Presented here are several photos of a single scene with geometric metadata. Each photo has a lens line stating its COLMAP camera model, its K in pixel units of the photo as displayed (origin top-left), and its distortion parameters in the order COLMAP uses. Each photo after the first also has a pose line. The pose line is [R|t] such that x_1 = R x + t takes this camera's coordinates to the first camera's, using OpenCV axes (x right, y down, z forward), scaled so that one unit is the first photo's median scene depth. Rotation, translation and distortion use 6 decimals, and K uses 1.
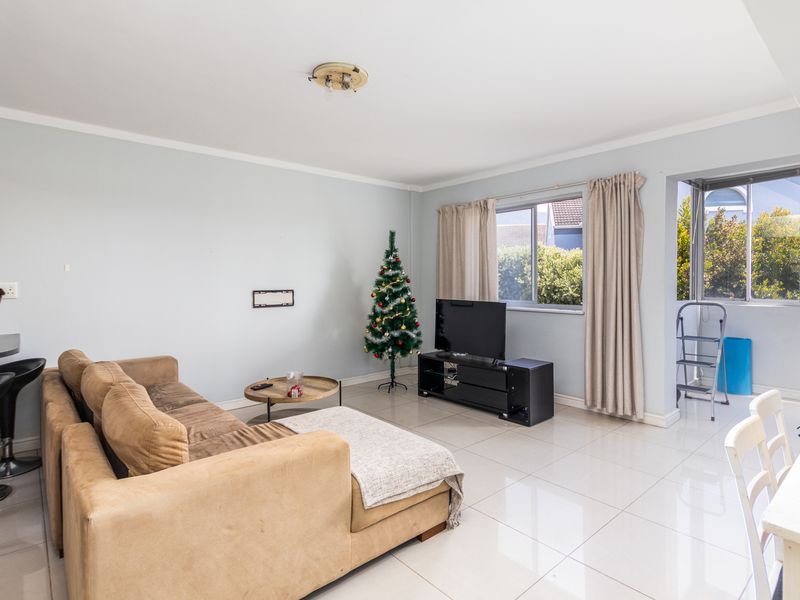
lens RADIAL K [[427.0, 0, 414.8], [0, 427.0, 282.6], [0, 0, 1]] dist [0.002349, 0.000518]
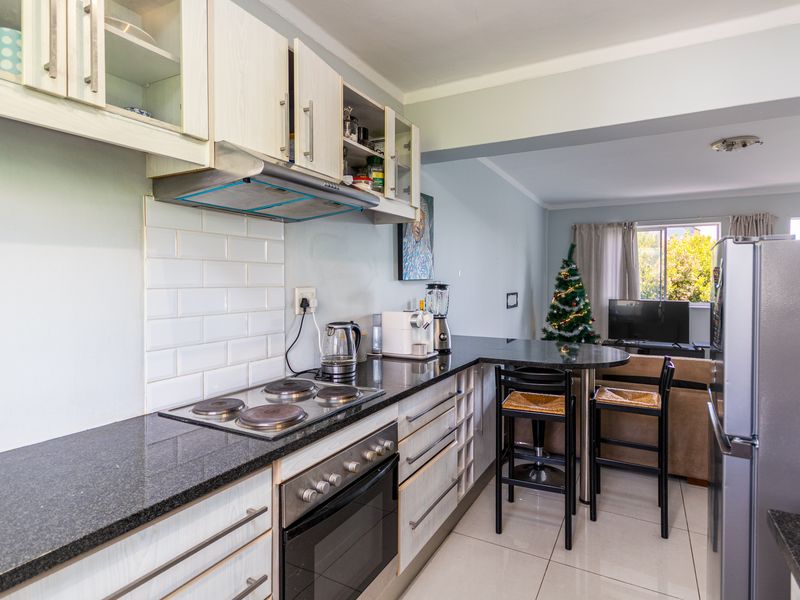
lens RADIAL K [[427.0, 0, 414.8], [0, 427.0, 282.6], [0, 0, 1]] dist [0.002349, 0.000518]
pose [[0.944344, 0.006574, 0.328893, -0.895271], [-0.005902, 0.999978, -0.003041, -0.004110], [-0.328906, 0.000930, 0.944362, 0.000320]]
